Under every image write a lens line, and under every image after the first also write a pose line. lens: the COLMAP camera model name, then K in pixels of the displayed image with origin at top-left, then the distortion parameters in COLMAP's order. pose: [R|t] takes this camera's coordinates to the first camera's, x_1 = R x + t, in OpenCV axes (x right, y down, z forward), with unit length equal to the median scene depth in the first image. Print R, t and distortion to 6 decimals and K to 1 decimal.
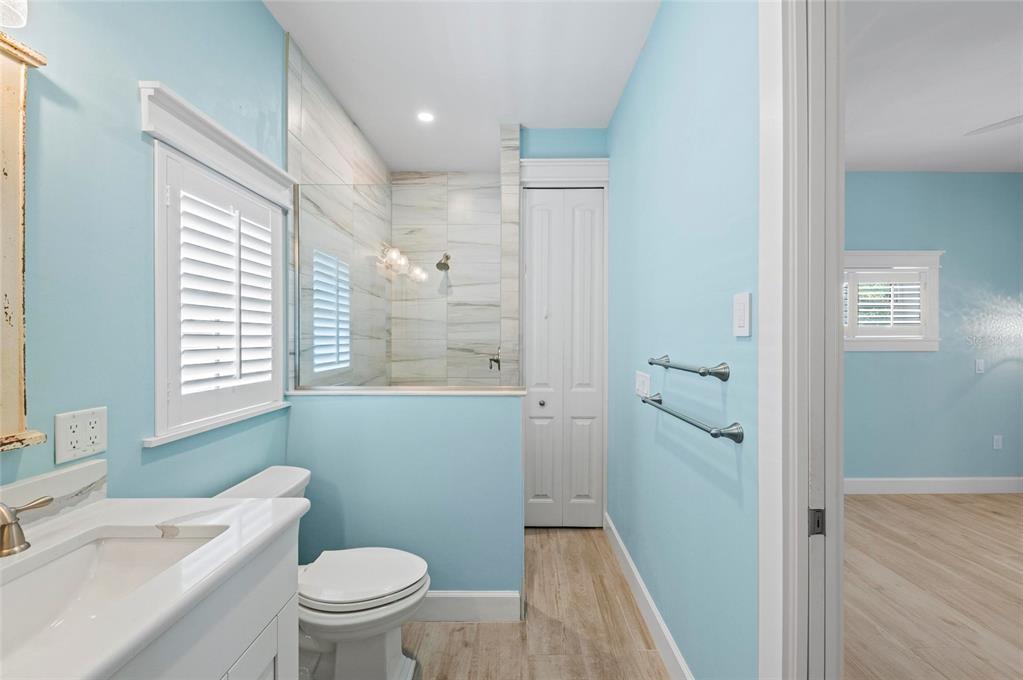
lens RADIAL K [[394.1, 0, 511.5], [0, 394.1, 340.0], [0, 0, 1]] dist [0.001844, 0.000040]
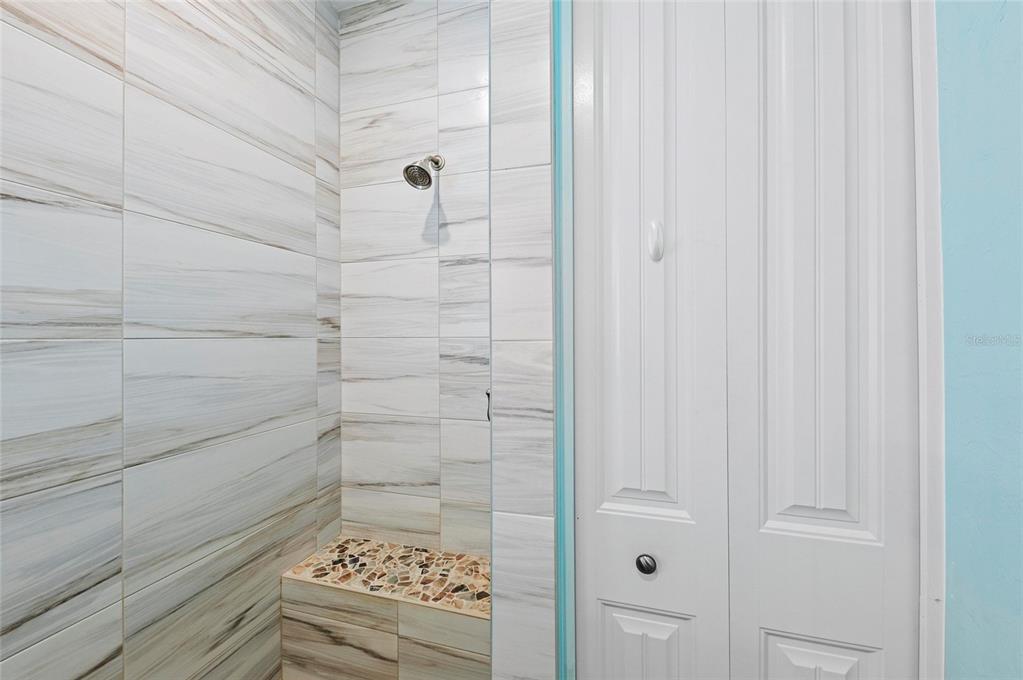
lens RADIAL K [[394.1, 0, 511.5], [0, 394.1, 340.0], [0, 0, 1]] dist [0.001844, 0.000040]
pose [[0.961782, -0.004539, -0.273779, 0.050703], [0.006312, 0.999964, 0.005596, -0.000339], [0.273744, -0.007110, 0.961776, 0.567396]]
